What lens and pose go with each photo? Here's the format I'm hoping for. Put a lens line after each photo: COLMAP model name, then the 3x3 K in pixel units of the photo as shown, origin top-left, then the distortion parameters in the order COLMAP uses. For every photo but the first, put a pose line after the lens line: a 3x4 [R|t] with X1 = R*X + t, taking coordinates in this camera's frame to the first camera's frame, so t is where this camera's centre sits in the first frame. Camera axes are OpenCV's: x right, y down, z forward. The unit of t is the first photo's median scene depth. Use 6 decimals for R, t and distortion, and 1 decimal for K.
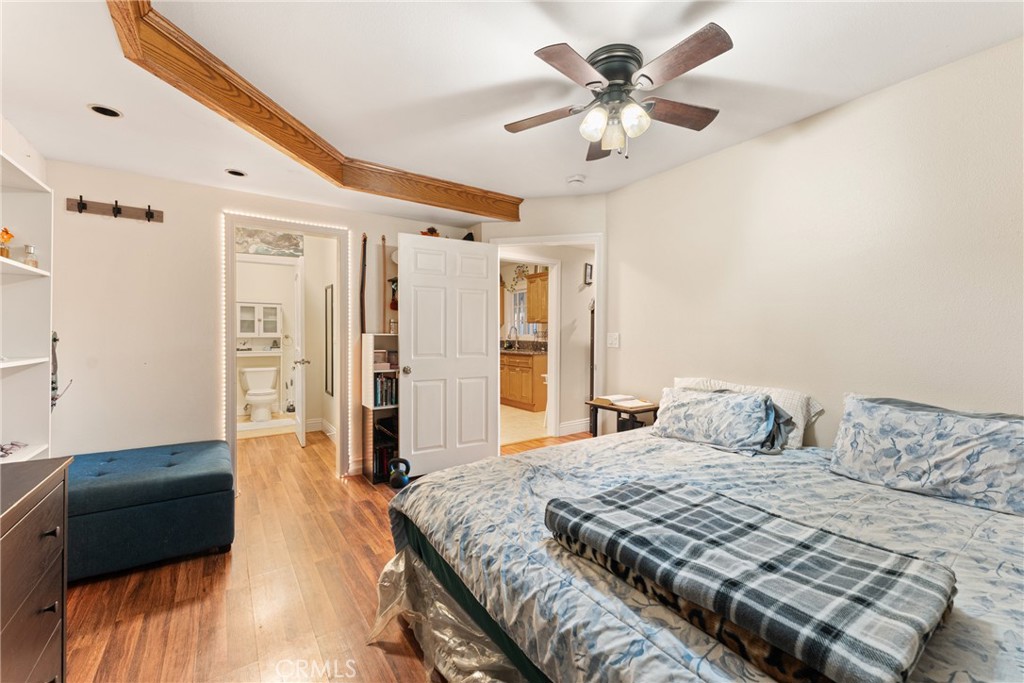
lens RADIAL K [[415.3, 0, 509.1], [0, 415.3, 335.1], [0, 0, 1]] dist [0.000399, -0.000001]
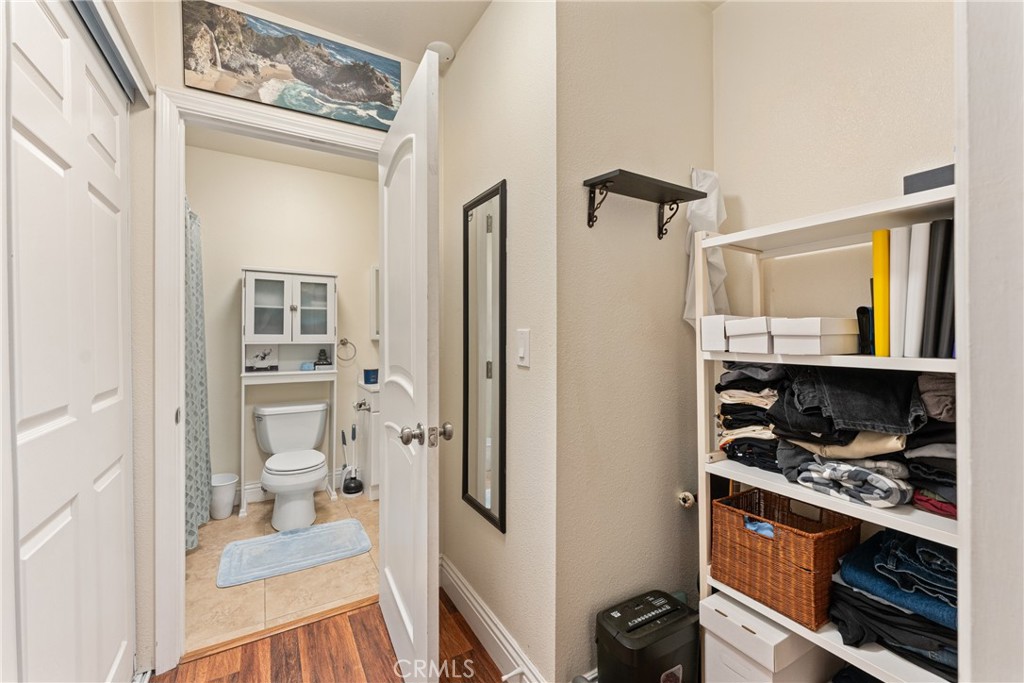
lens RADIAL K [[415.3, 0, 509.1], [0, 415.3, 335.1], [0, 0, 1]] dist [0.000399, -0.000001]
pose [[0.997170, 0.001658, -0.075162, -0.313473], [-0.002386, 0.999951, -0.009599, -0.001103], [0.075142, 0.009751, 0.997125, 0.536707]]
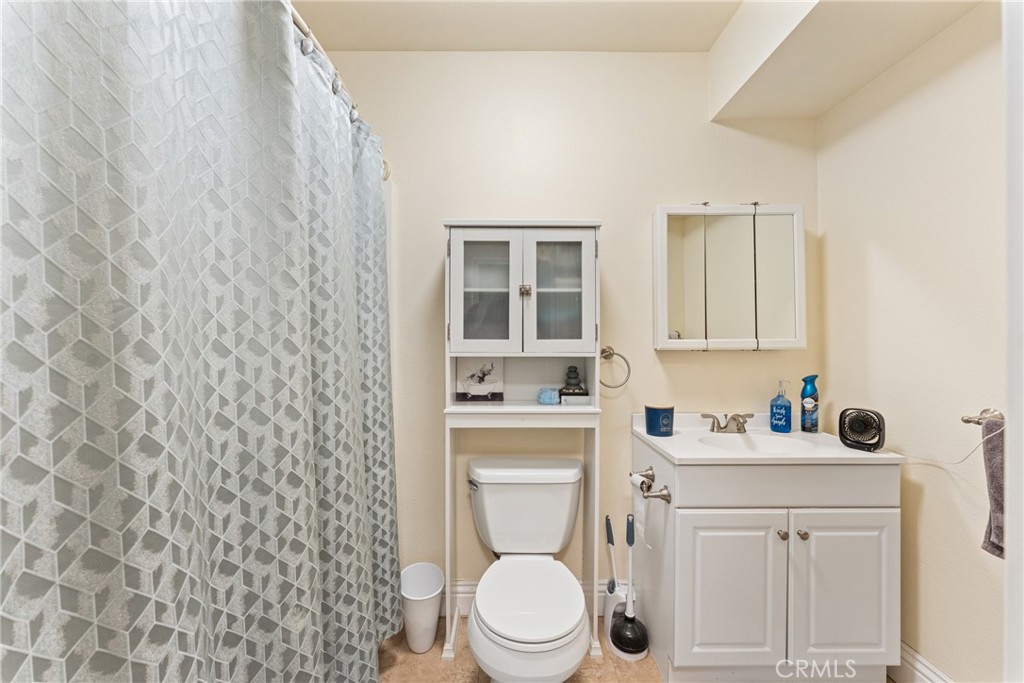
lens RADIAL K [[415.3, 0, 509.1], [0, 415.3, 335.1], [0, 0, 1]] dist [0.000399, -0.000001]
pose [[0.819897, -0.013258, -0.572357, -0.459781], [-0.004181, 0.999567, -0.029143, -0.000916], [0.572495, 0.026287, 0.819487, 0.781747]]
